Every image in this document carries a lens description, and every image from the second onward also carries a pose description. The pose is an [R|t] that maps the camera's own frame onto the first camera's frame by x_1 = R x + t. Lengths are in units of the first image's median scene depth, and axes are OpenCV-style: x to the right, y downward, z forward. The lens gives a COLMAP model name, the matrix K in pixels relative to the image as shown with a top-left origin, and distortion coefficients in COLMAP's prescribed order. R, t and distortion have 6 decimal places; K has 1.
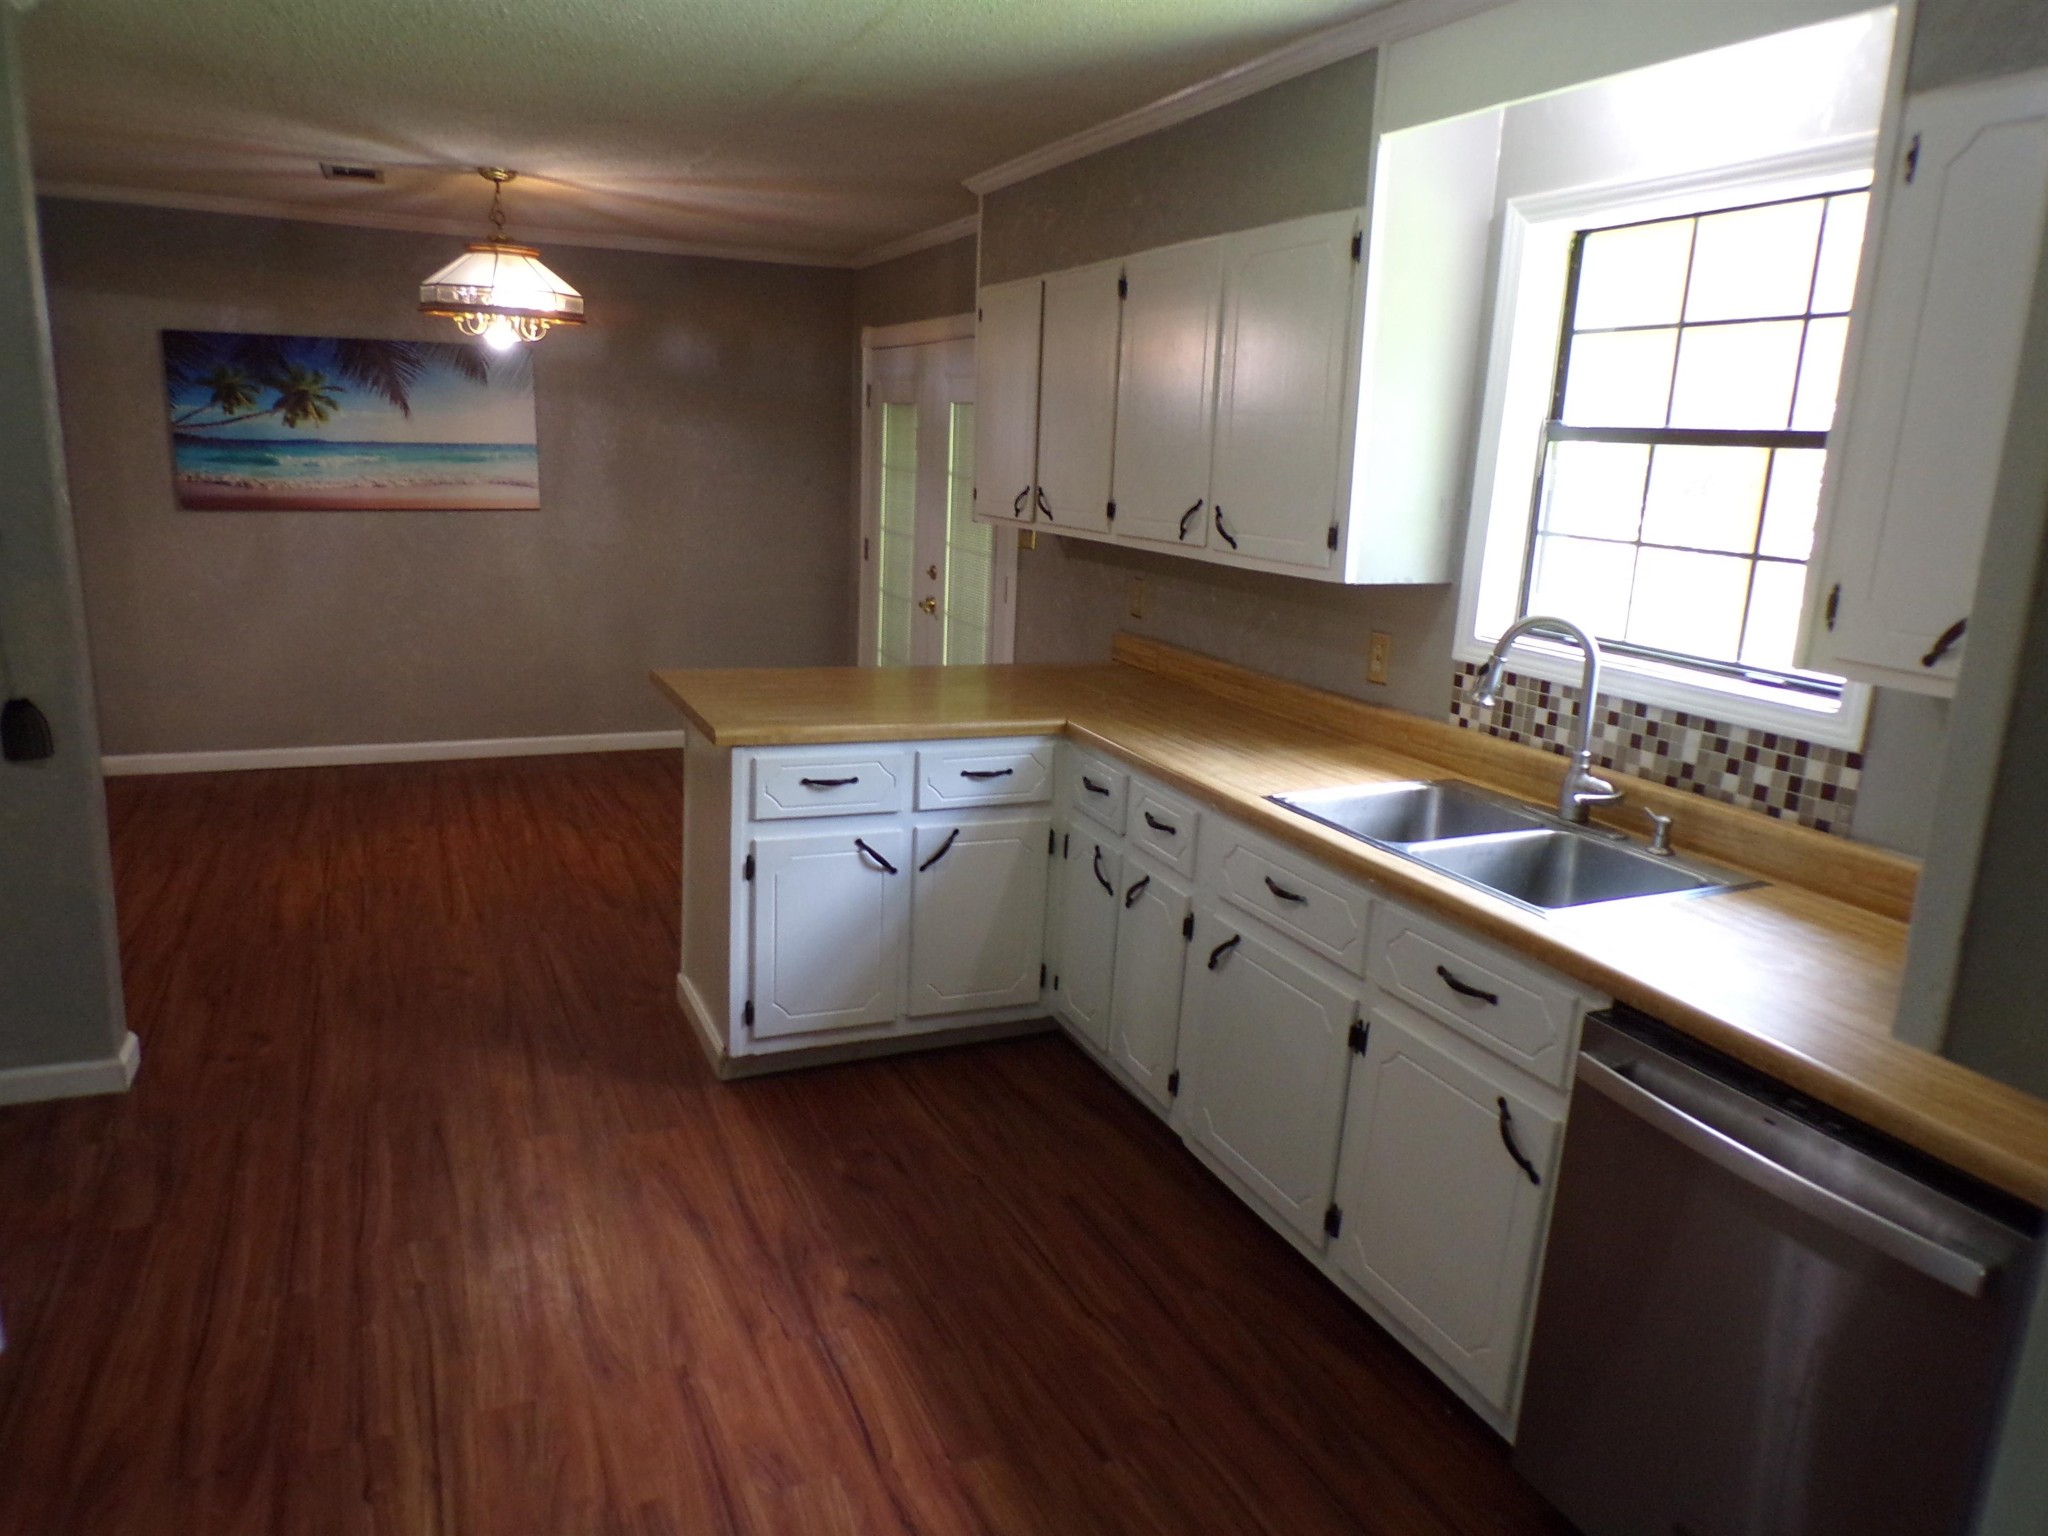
lens RADIAL K [[1383.2, 0, 1022.8], [0, 1383.2, 774.0], [0, 0, 1]] dist [-0.029701, 0.030407]
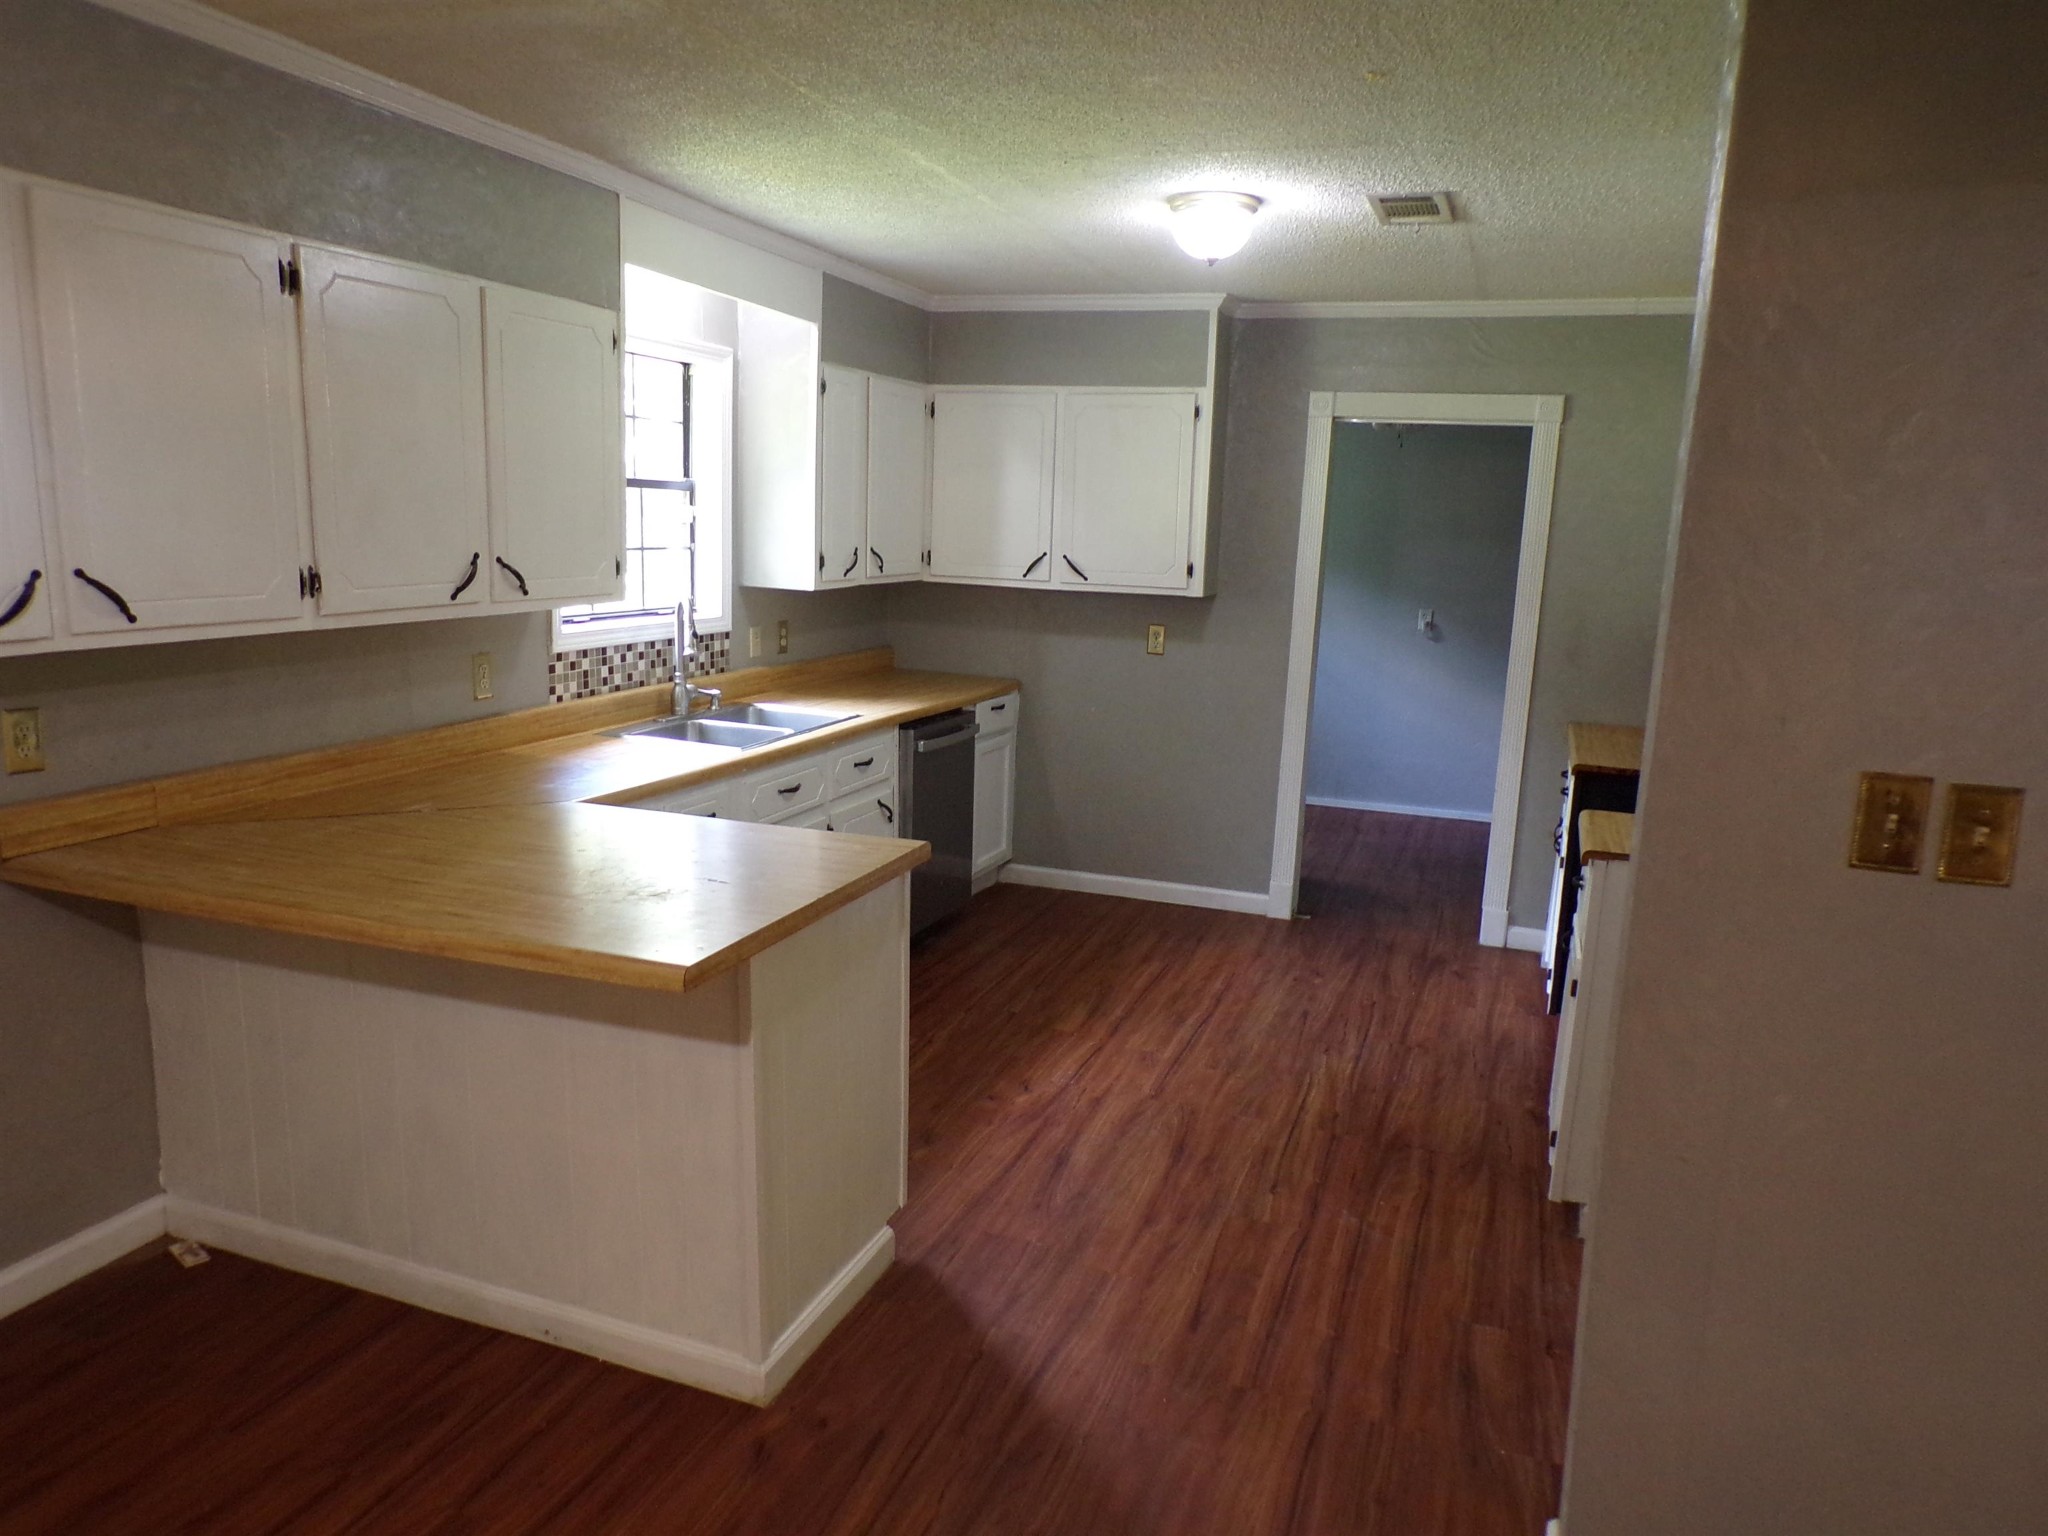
lens RADIAL K [[1383.2, 0, 1022.8], [0, 1383.2, 774.0], [0, 0, 1]] dist [-0.029701, 0.030407]
pose [[-0.714641, -0.197554, 0.671015, -1.001612], [0.097468, 0.921808, 0.375194, -0.472817], [-0.692668, 0.333531, -0.639506, 1.752055]]
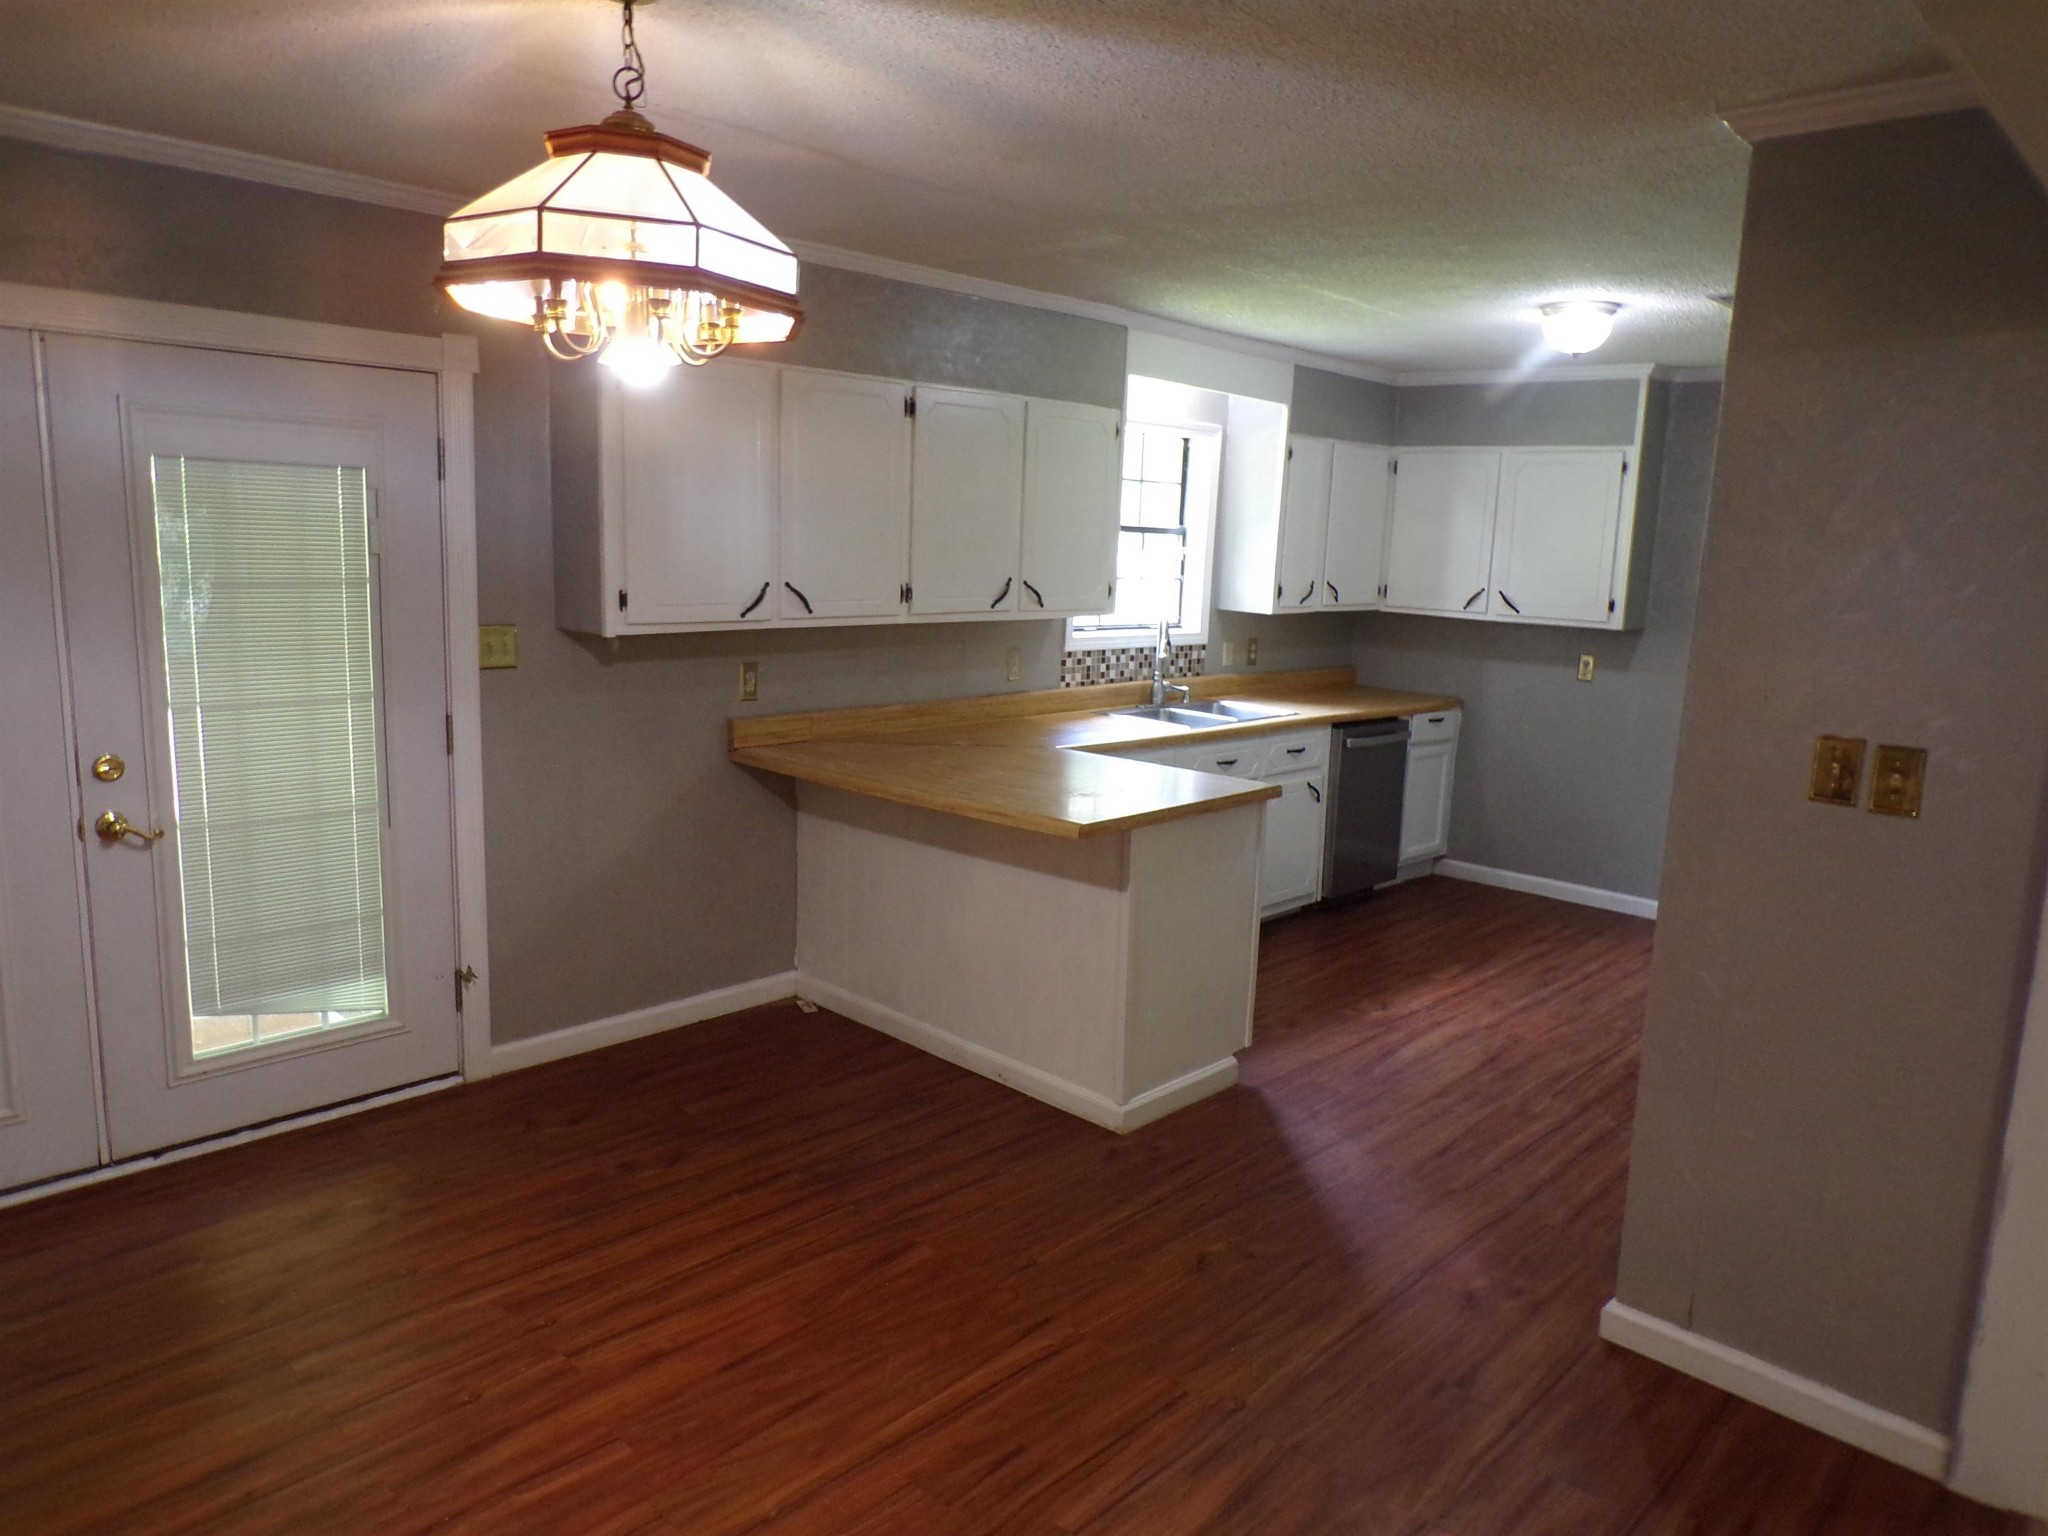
lens RADIAL K [[1383.2, 0, 1022.8], [0, 1383.2, 774.0], [0, 0, 1]] dist [-0.029701, 0.030407]
pose [[-0.374698, -0.218956, 0.900922, -1.488260], [0.162488, 0.941166, 0.296316, -0.534593], [-0.912797, 0.257418, -0.317076, 1.867985]]
